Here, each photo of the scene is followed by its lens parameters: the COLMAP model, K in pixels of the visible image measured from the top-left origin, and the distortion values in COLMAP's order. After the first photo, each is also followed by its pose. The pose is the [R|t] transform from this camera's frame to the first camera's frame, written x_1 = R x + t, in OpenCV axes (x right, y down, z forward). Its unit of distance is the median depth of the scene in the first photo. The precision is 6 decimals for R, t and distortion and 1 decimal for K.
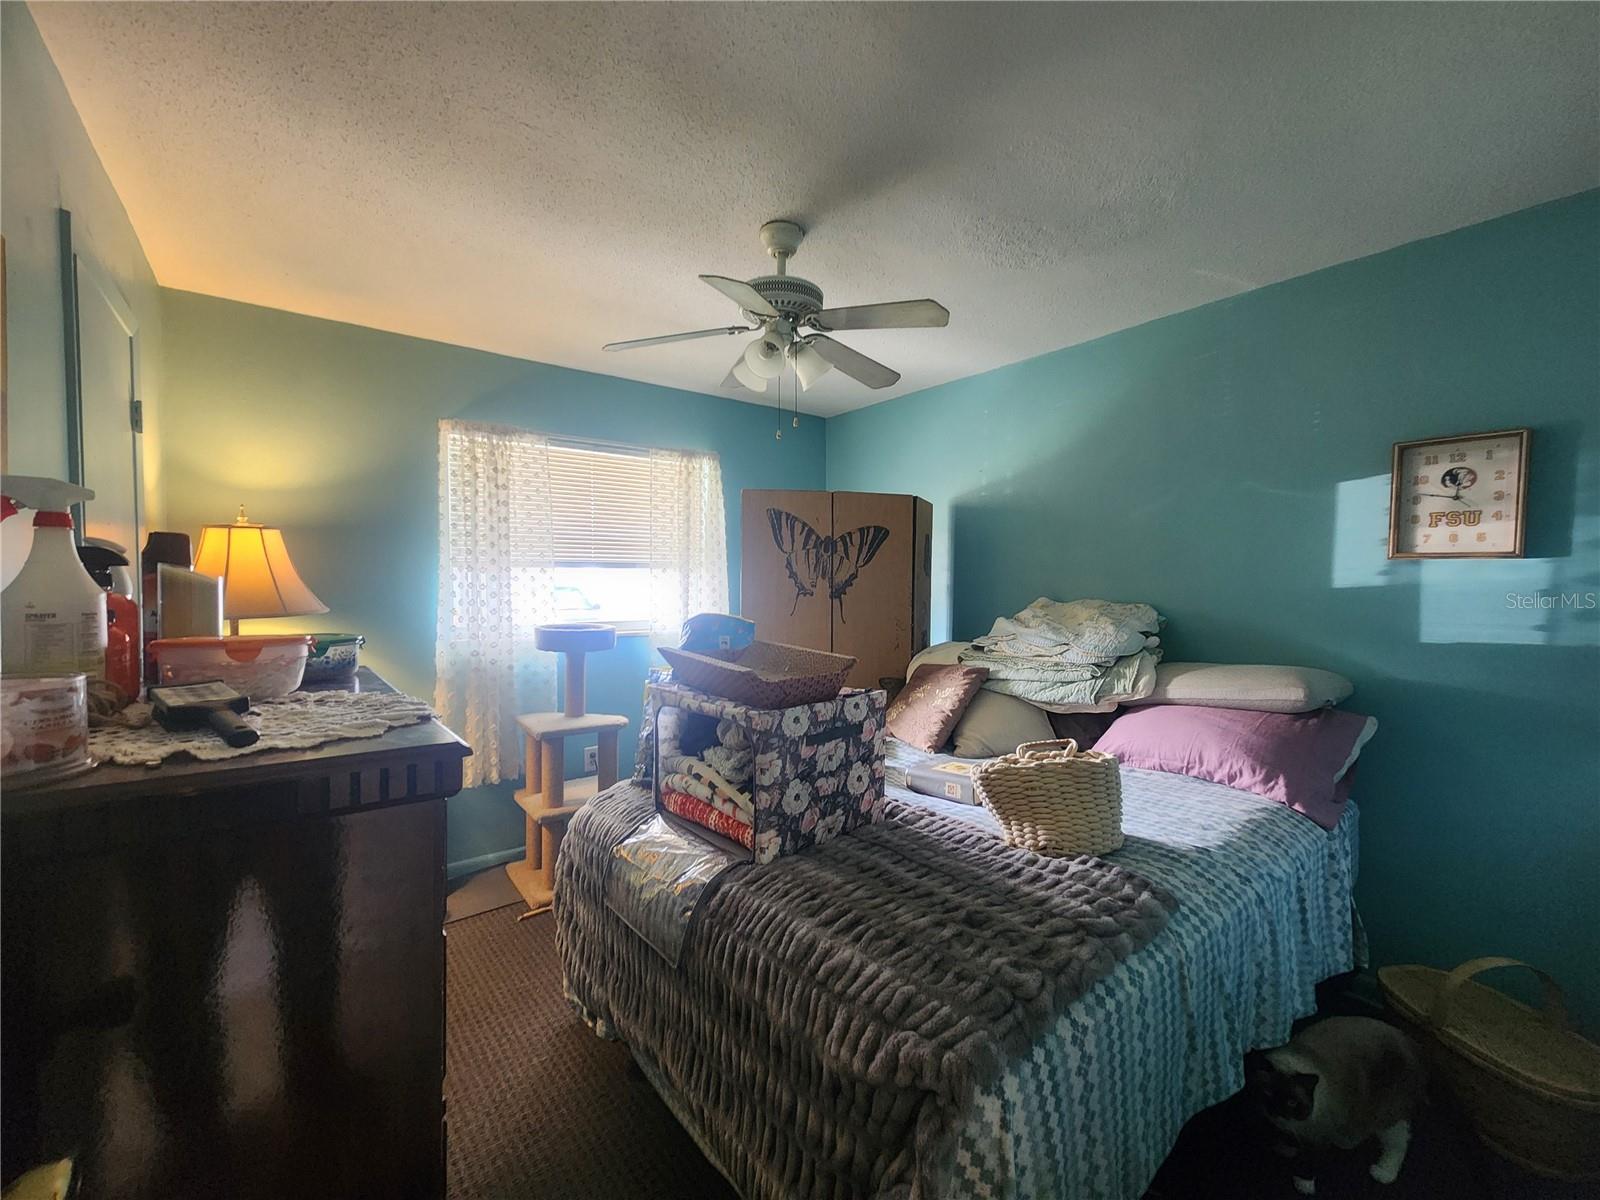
lens RADIAL K [[660.4, 0, 799.2], [0, 660.4, 596.6], [0, 0, 1]] dist [0.003576, 0.001098]
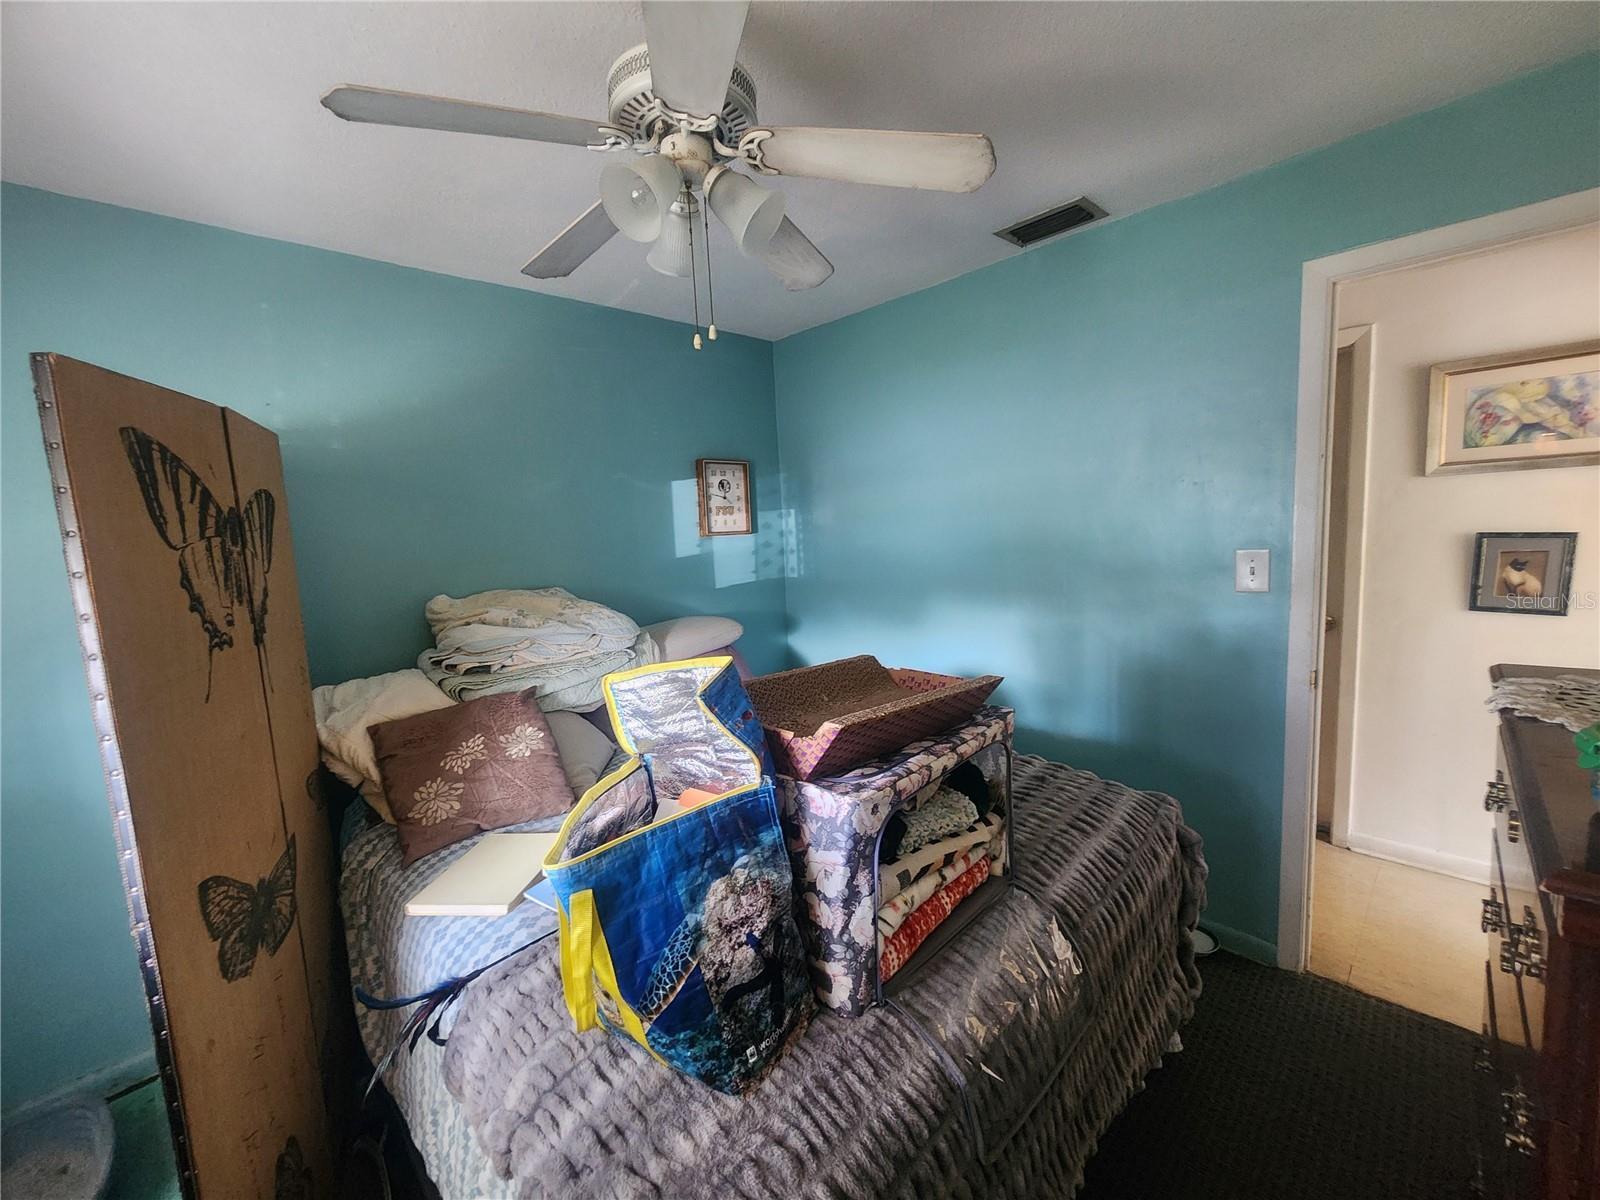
lens RADIAL K [[660.4, 0, 799.4], [0, 660.4, 602.4], [0, 0, 1]] dist [0.003576, 0.001098]
pose [[-0.112203, -0.108461, 0.987748, -0.649471], [0.091307, 0.988695, 0.118937, -0.068358], [-0.989481, 0.103534, -0.101032, 0.974921]]
